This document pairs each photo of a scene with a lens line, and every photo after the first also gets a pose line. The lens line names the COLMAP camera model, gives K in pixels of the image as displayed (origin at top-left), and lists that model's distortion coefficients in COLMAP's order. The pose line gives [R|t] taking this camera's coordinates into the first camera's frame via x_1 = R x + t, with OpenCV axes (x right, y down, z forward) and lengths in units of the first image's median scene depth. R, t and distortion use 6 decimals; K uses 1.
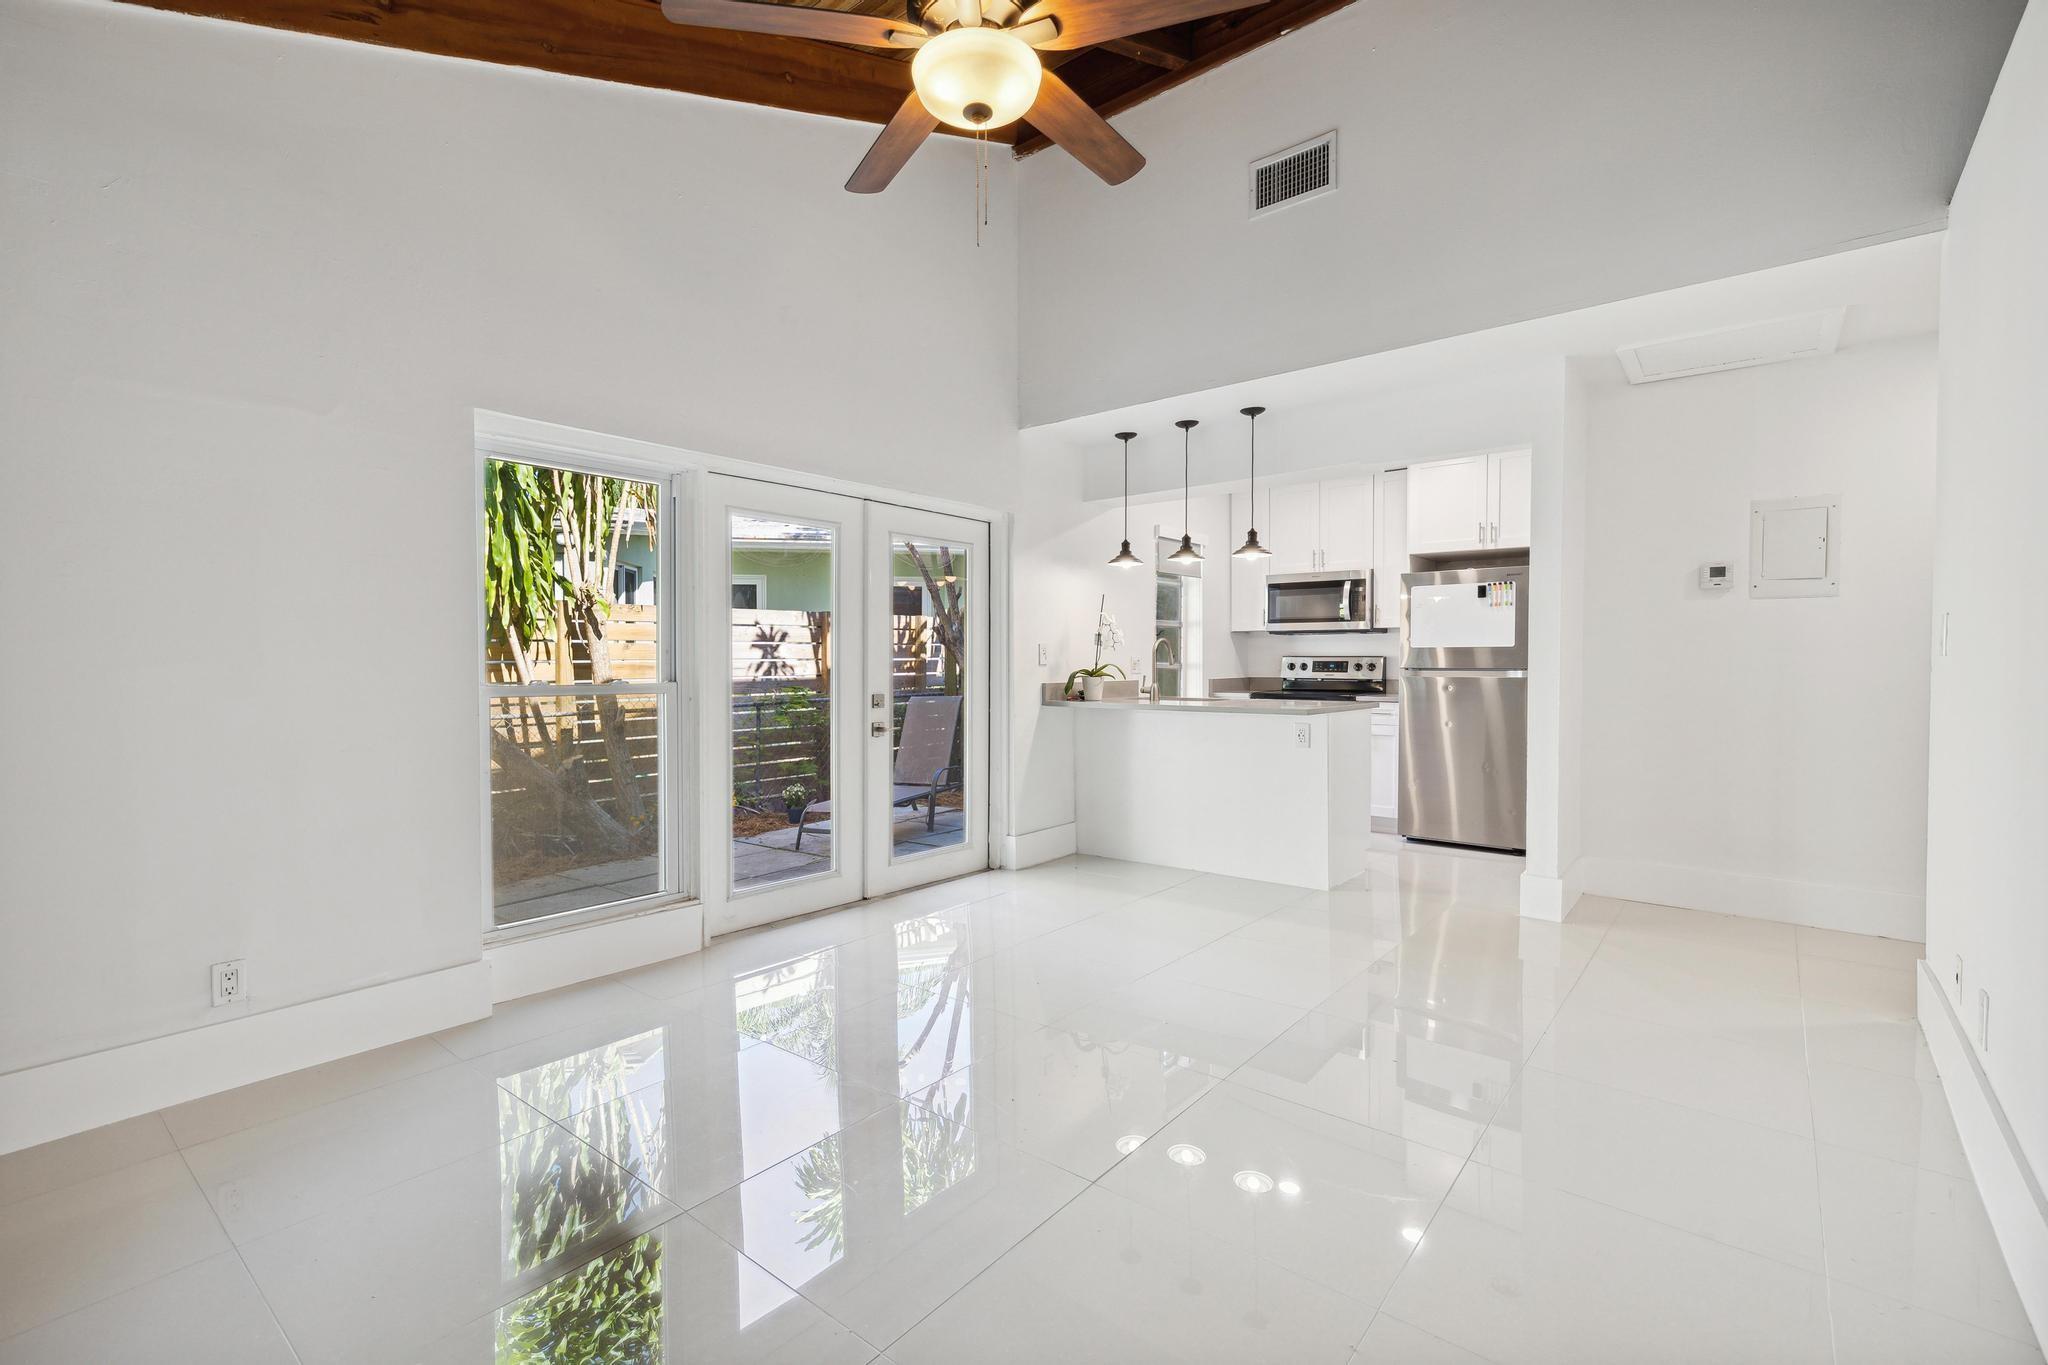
lens RADIAL K [[895.1, 0, 1029.8], [0, 895.1, 679.4], [0, 0, 1]] dist [-0.000582, -0.001220]
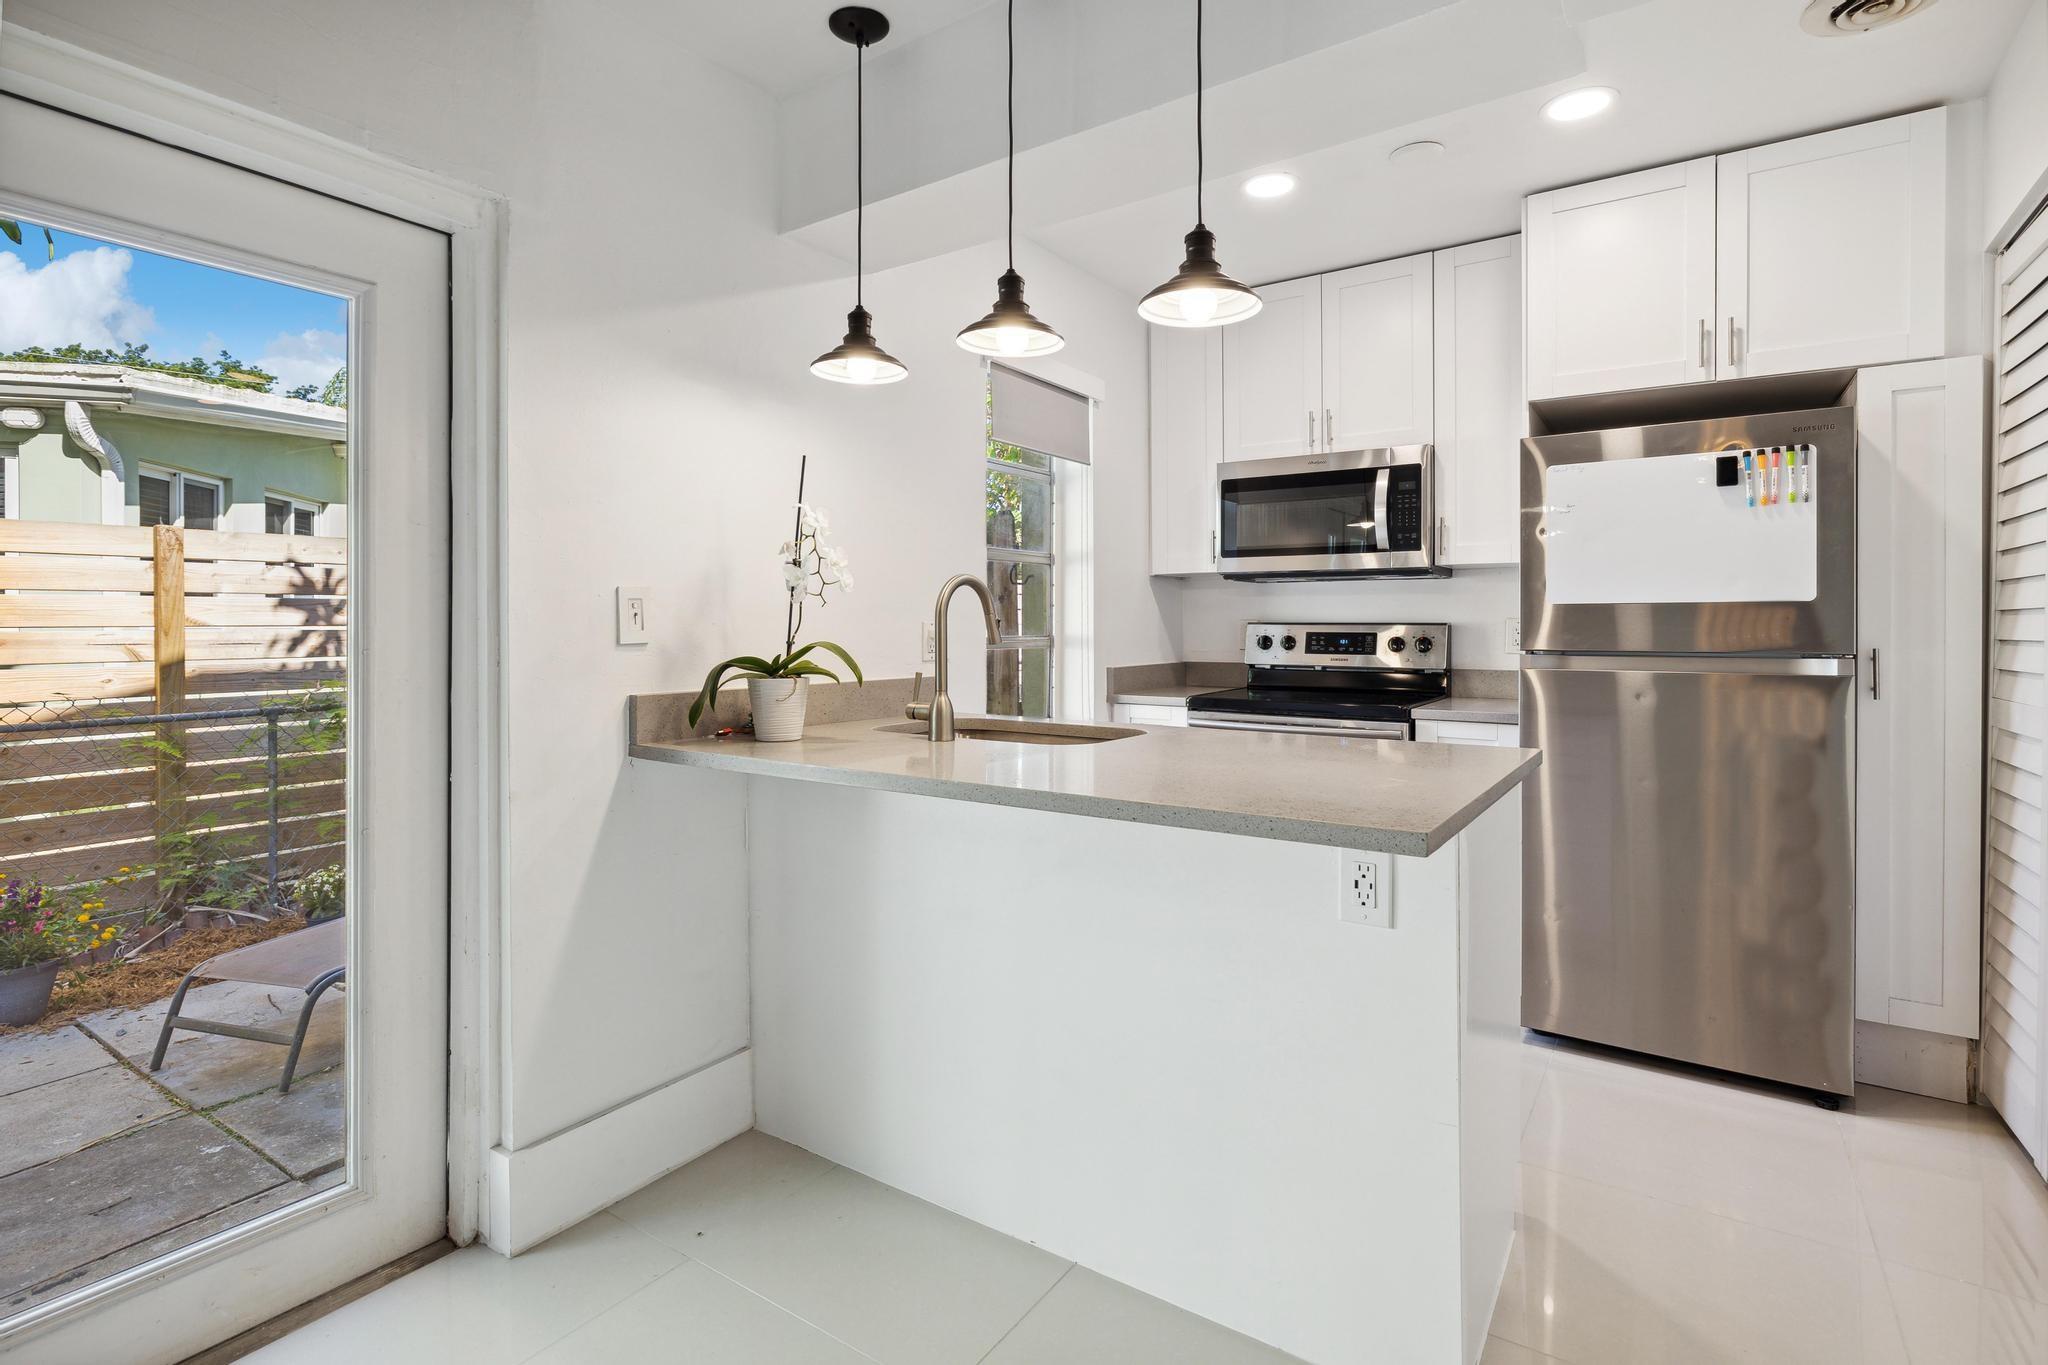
lens RADIAL K [[980.5, 0, 1018.2], [0, 980.5, 633.2], [0, 0, 1]] dist [-0.010720, 0.000327]
pose [[0.996873, 0.001210, 0.079010, 0.115537], [0.000100, 0.999863, -0.016571, -0.011727], [-0.079019, 0.016527, 0.996736, 0.490326]]
